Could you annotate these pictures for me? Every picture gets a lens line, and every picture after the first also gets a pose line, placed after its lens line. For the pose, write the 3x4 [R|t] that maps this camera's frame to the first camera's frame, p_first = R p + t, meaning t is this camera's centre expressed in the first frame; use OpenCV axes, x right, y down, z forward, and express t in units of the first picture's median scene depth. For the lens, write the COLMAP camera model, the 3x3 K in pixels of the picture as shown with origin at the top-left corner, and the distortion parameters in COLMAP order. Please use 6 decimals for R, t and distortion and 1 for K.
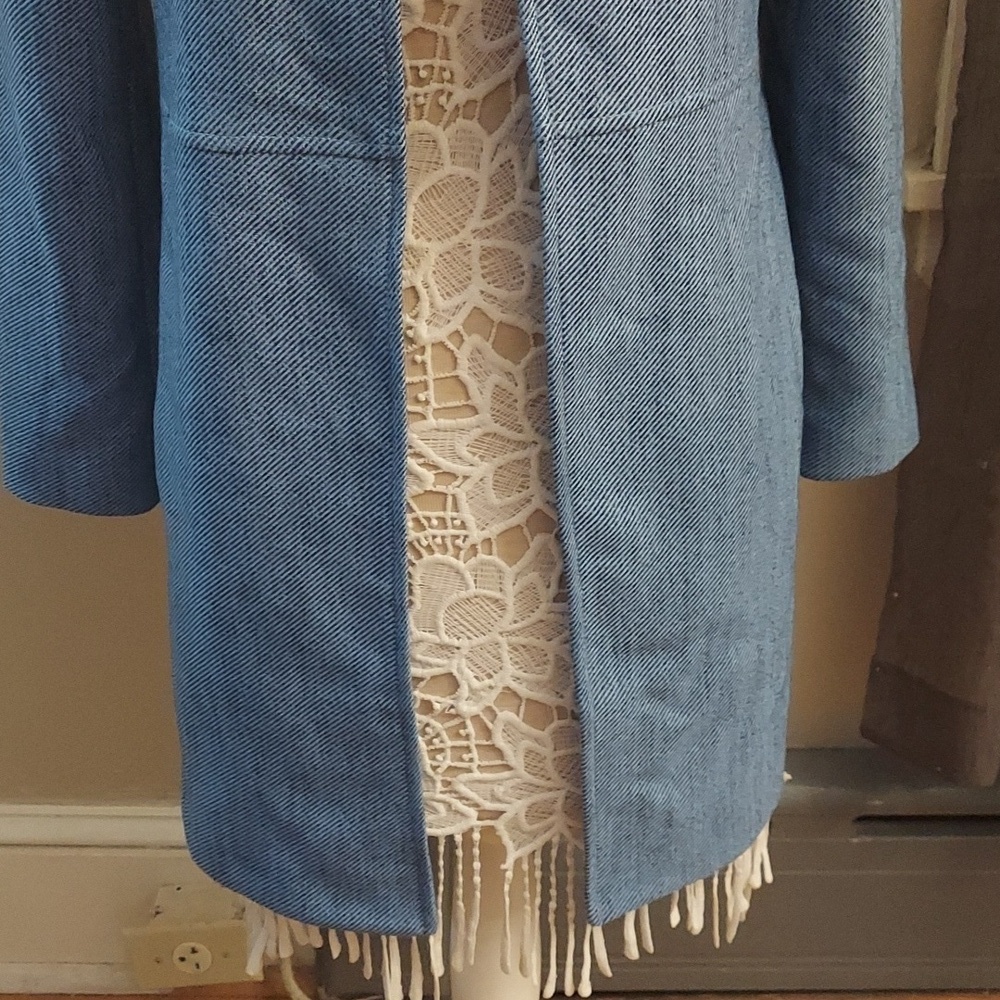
lens RADIAL K [[1725.5, 0, 495.7], [0, 1725.5, 507.4], [0, 0, 1]] dist [0.132485, 0.000000]
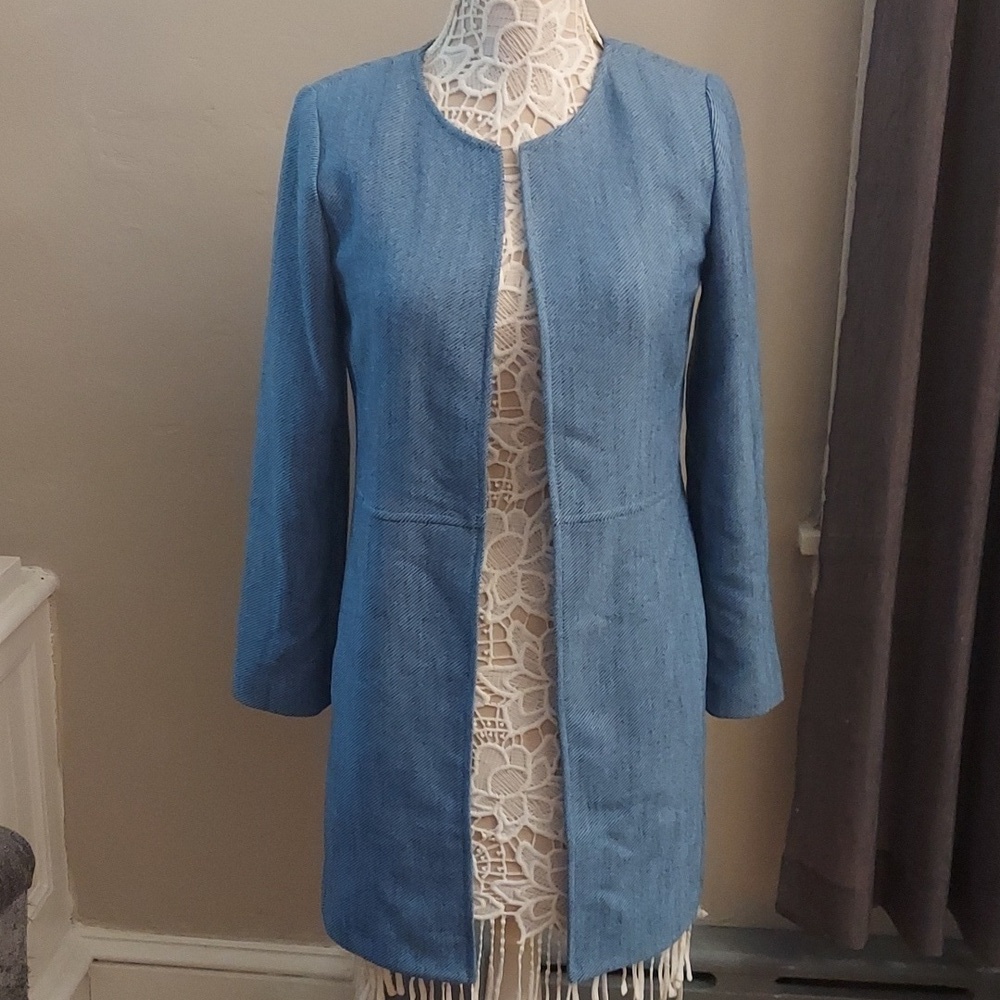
lens RADIAL K [[1725.5, 0, 491.0], [0, 1725.5, 509.8], [0, 0, 1]] dist [0.132485, 0.000000]
pose [[0.997874, 0.051098, -0.040448, 0.026678], [-0.056793, 0.986251, -0.155188, 0.065635], [0.031962, 0.157155, 0.987057, -0.769680]]
